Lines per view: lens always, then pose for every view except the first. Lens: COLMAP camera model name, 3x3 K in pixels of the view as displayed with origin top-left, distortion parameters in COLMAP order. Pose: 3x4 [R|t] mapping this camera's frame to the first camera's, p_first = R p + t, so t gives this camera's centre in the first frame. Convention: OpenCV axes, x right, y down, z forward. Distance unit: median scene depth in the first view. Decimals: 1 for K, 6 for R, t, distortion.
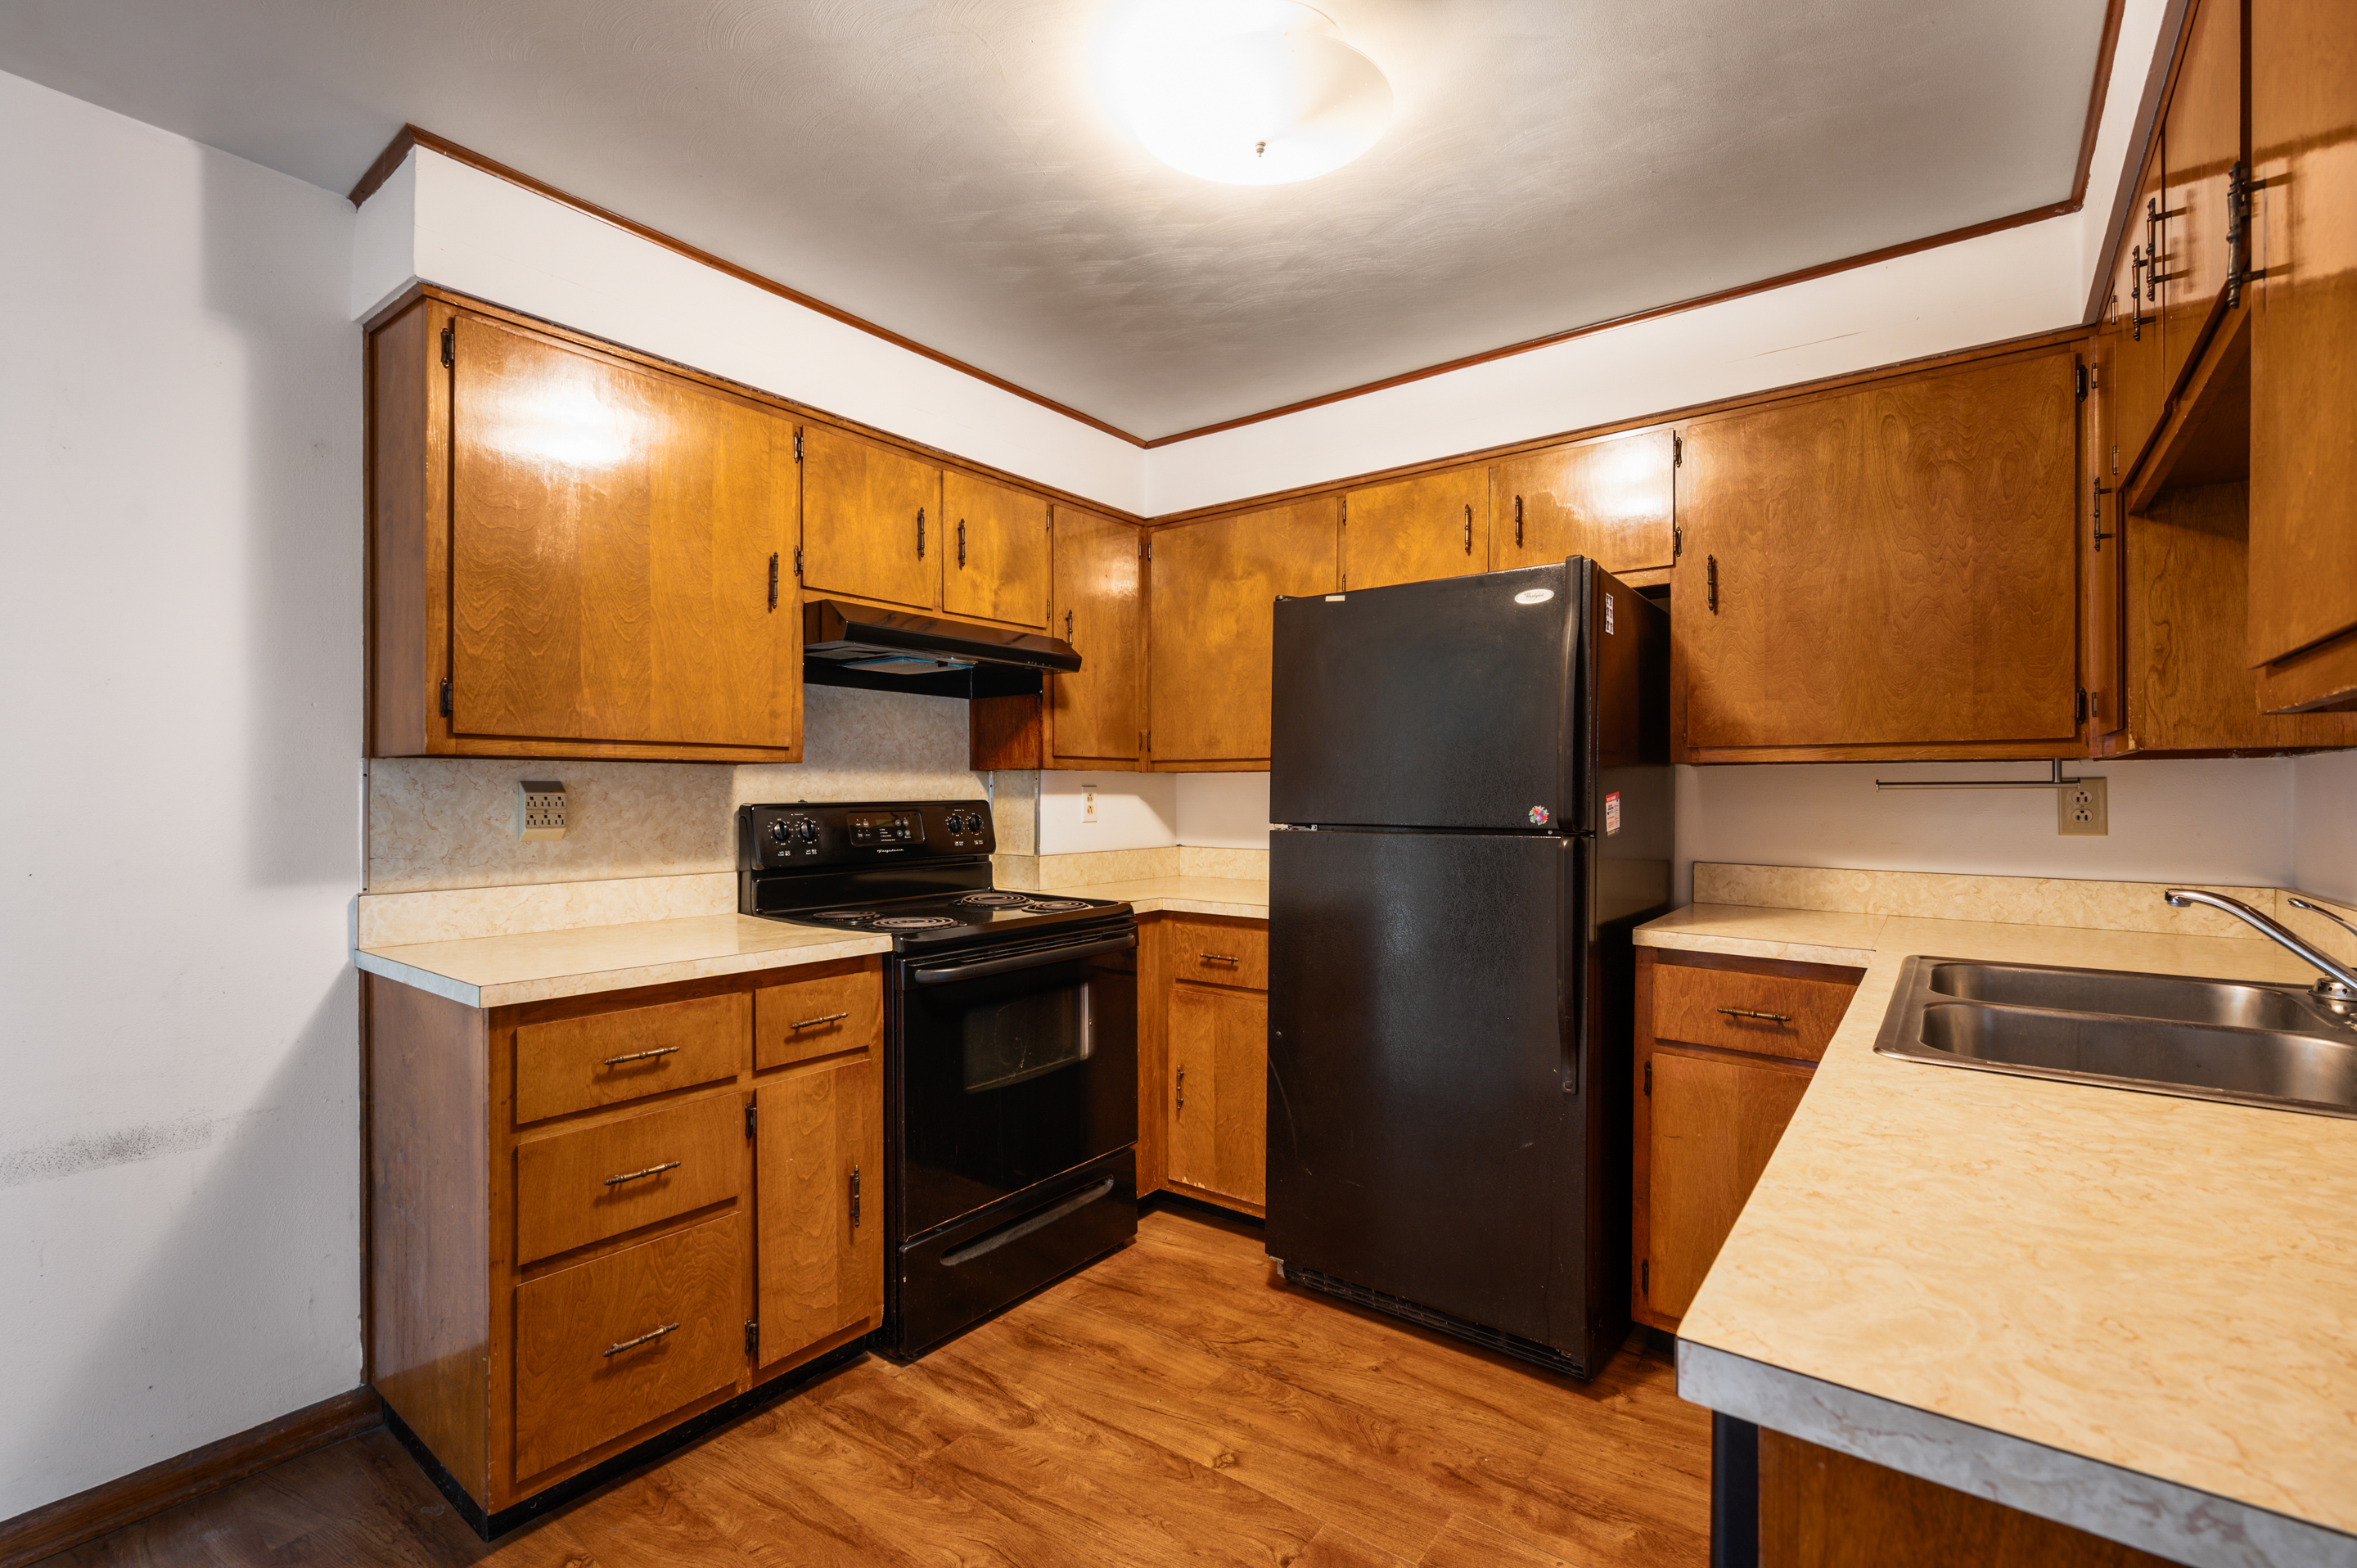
lens RADIAL K [[1033.3, 0, 1192.8], [0, 1033.3, 792.4], [0, 0, 1]] dist [-0.000153, -0.000021]
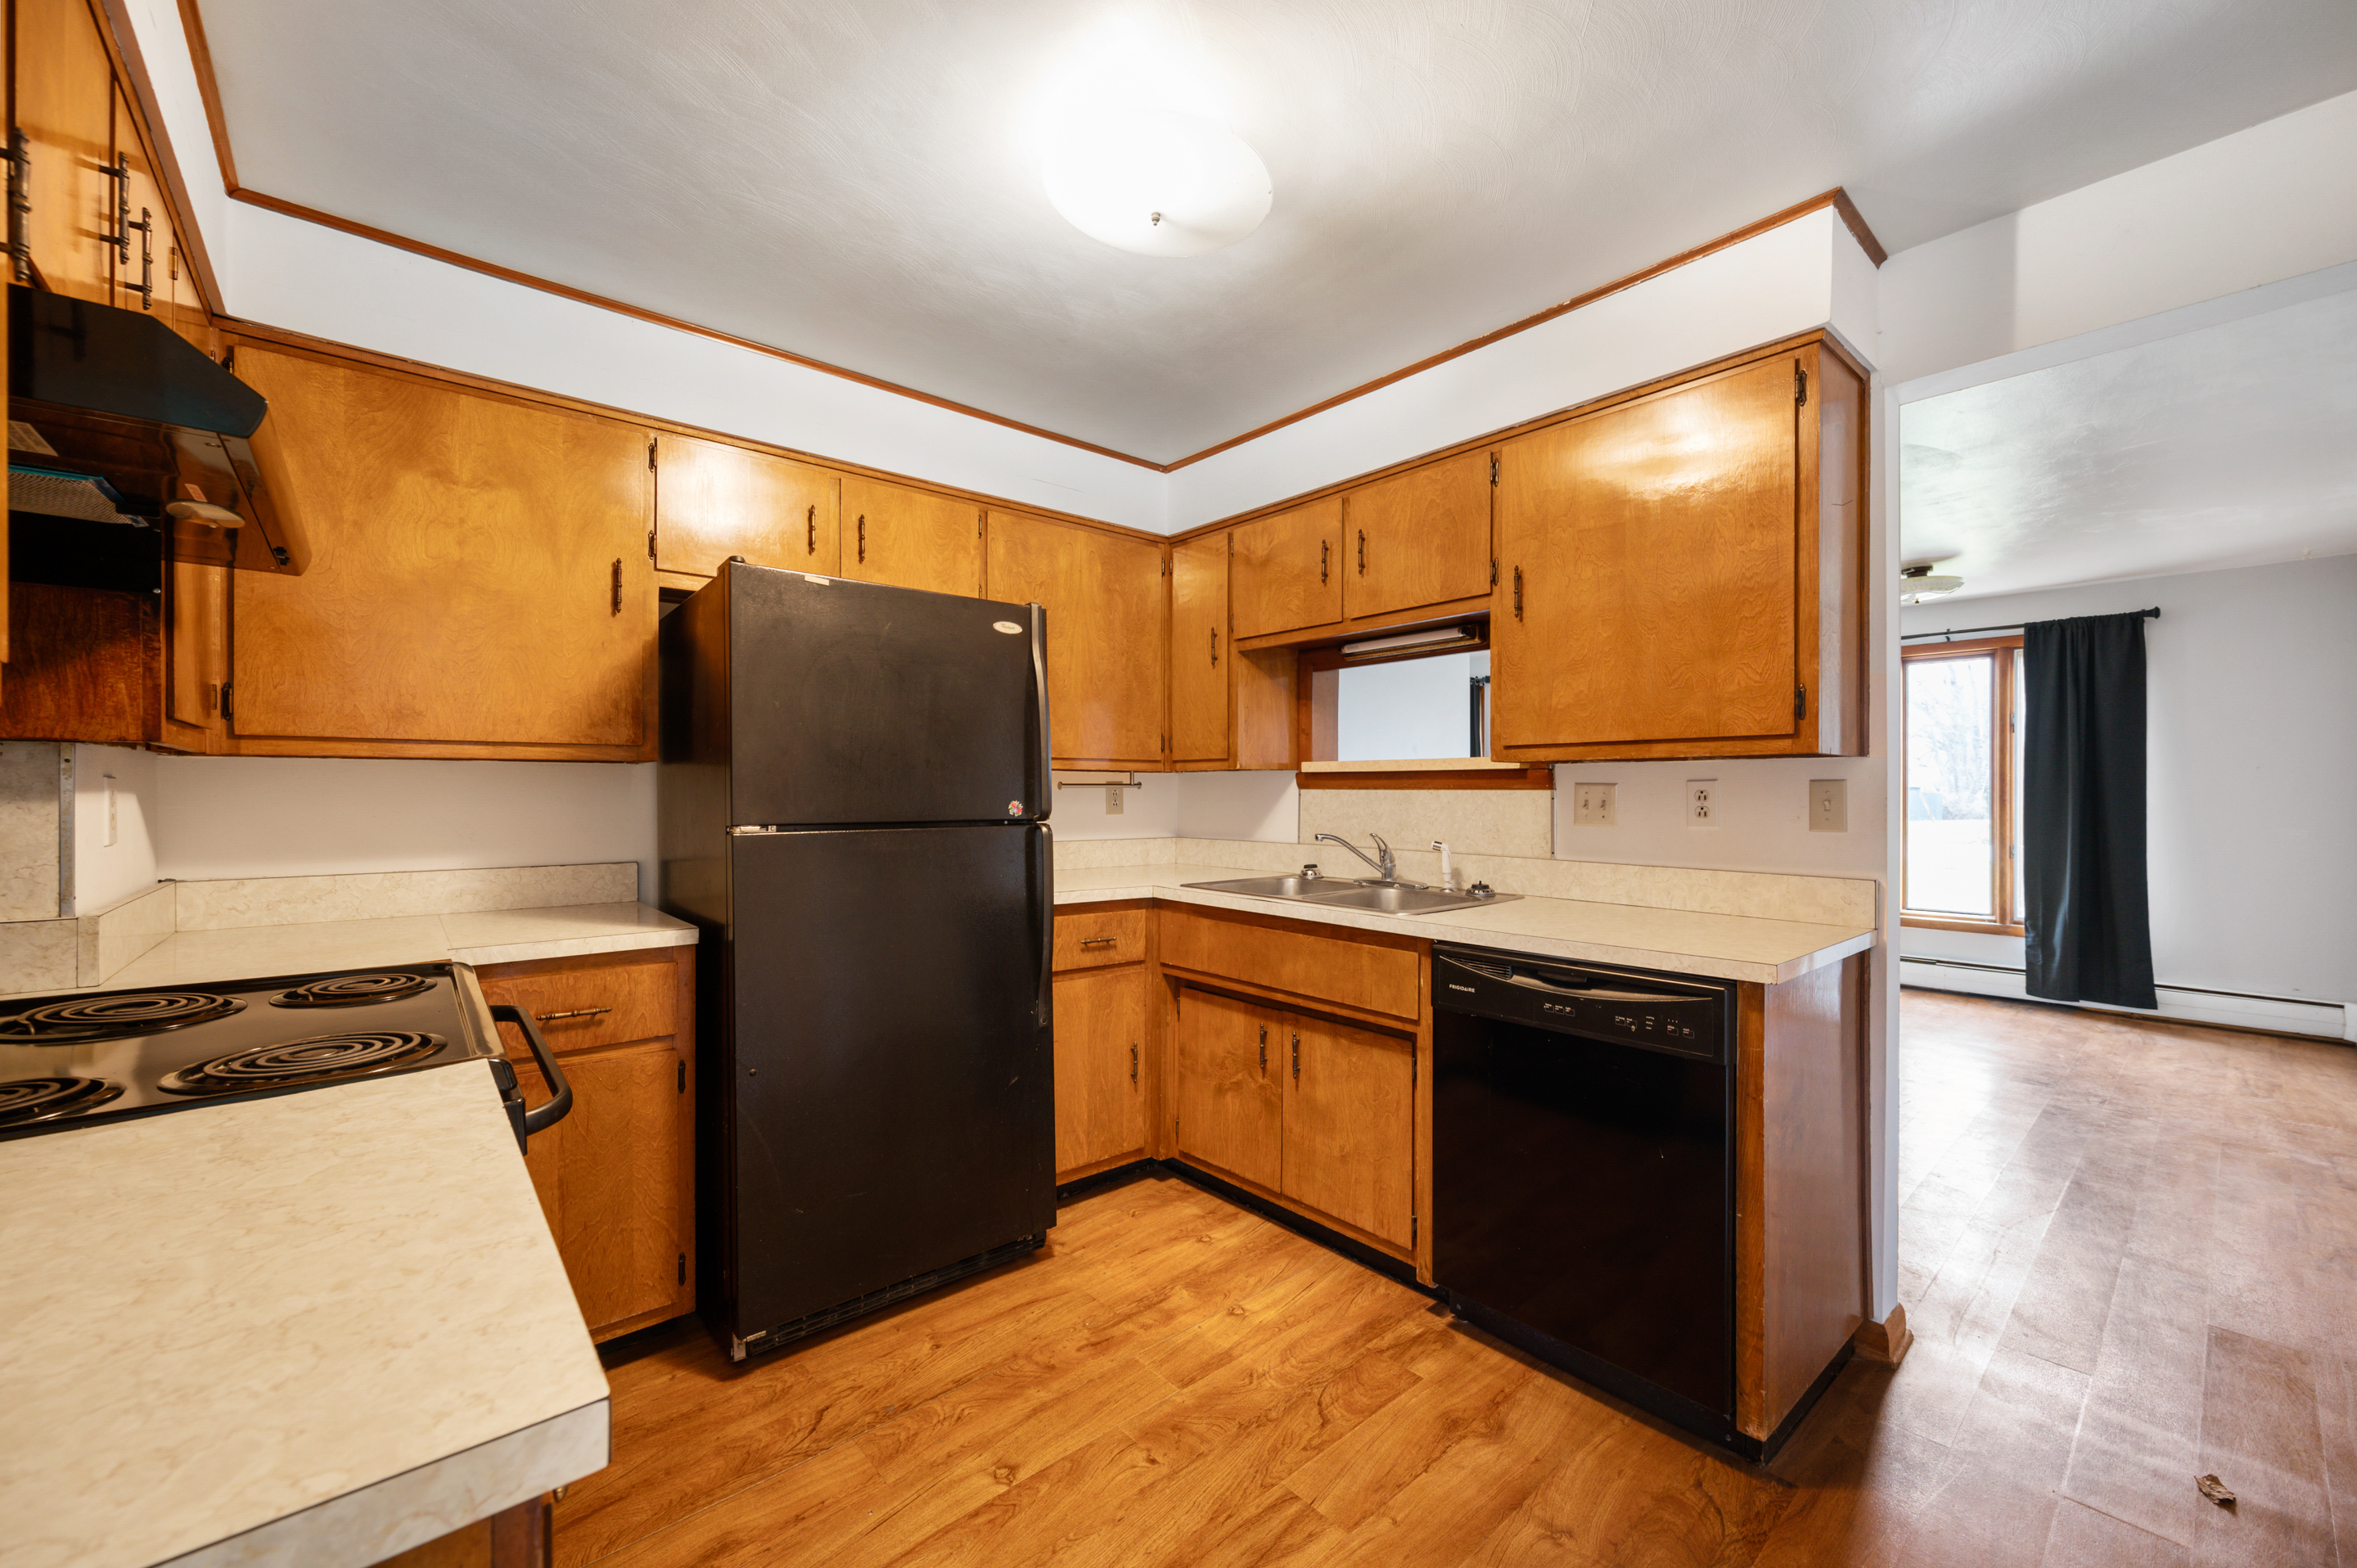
lens RADIAL K [[935.2, 0, 1184.3], [0, 935.2, 791.6], [0, 0, 1]] dist [0.004157, 0.000623]
pose [[0.204966, -0.001060, 0.978769, -0.718445], [-0.000940, 0.999999, 0.001280, 0.000489], [-0.978769, -0.001182, 0.204965, 0.587570]]
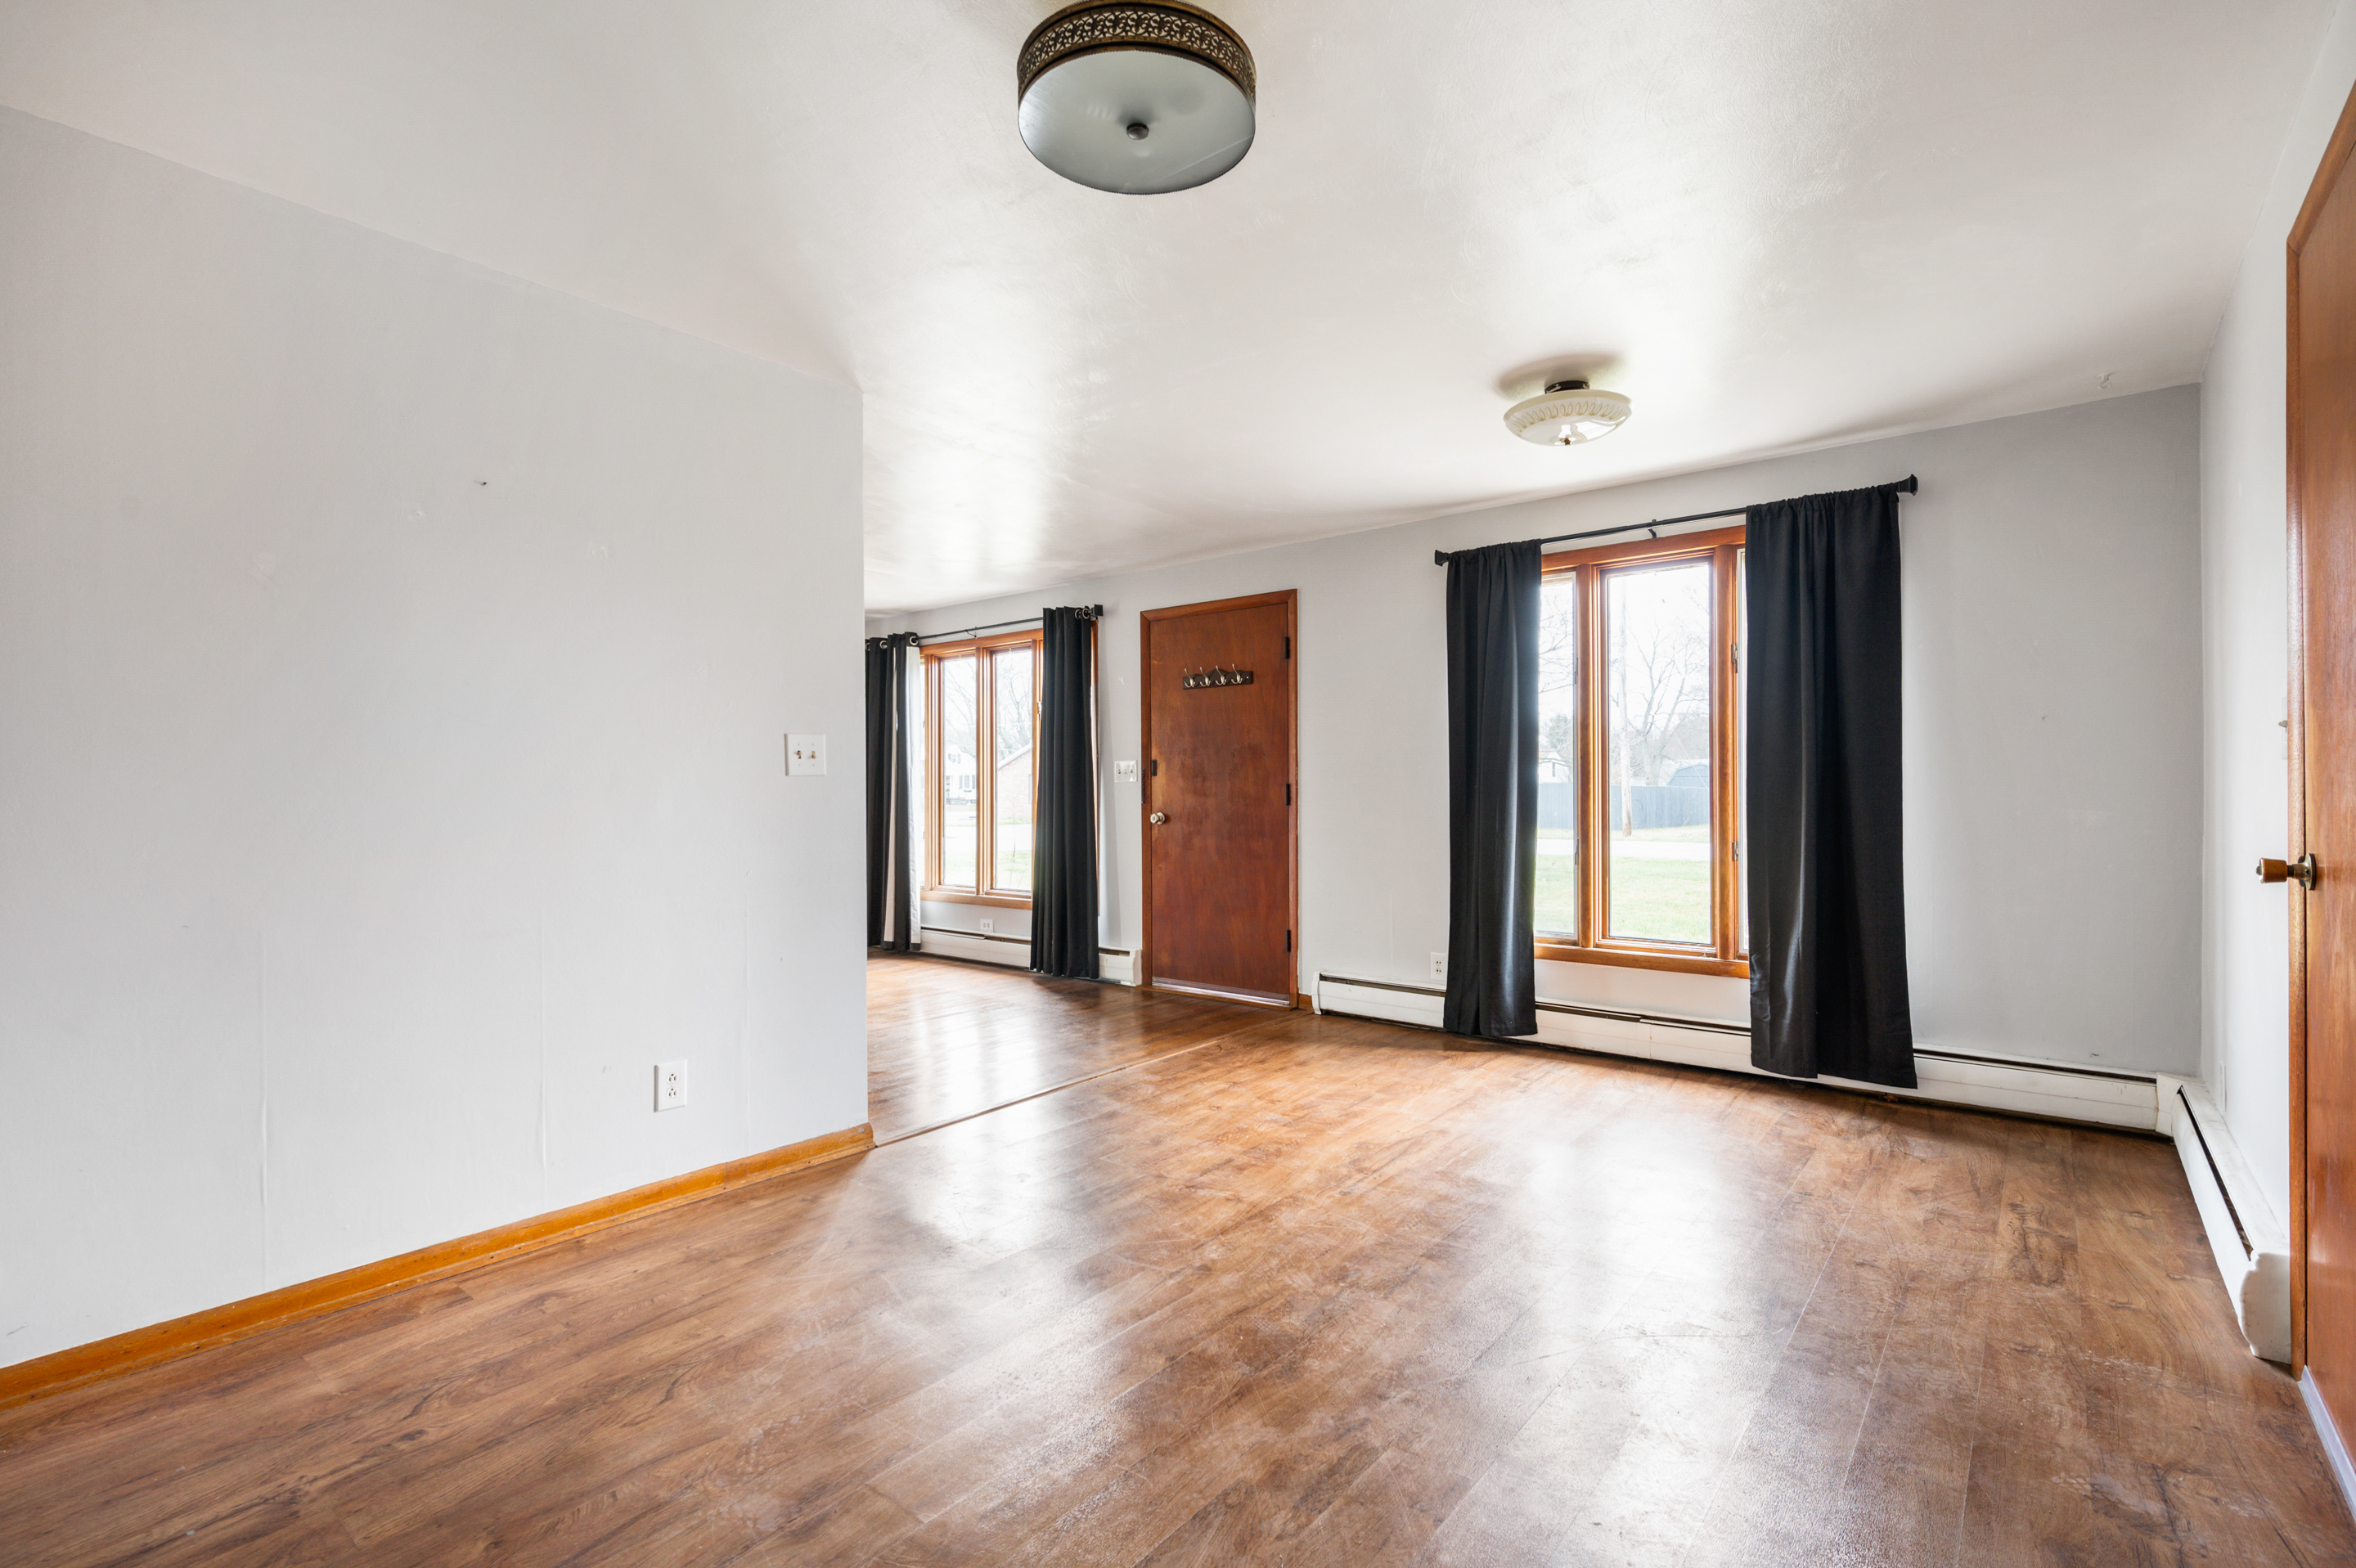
lens RADIAL K [[1032.8, 0, 1191.4], [0, 1032.8, 784.9], [0, 0, 1]] dist [-0.000153, -0.000021]
pose [[0.052128, 0.001825, 0.998639, -0.568592], [-0.000091, 0.999998, -0.001822, 0.007495], [-0.998640, 0.000004, 0.052128, 0.472617]]
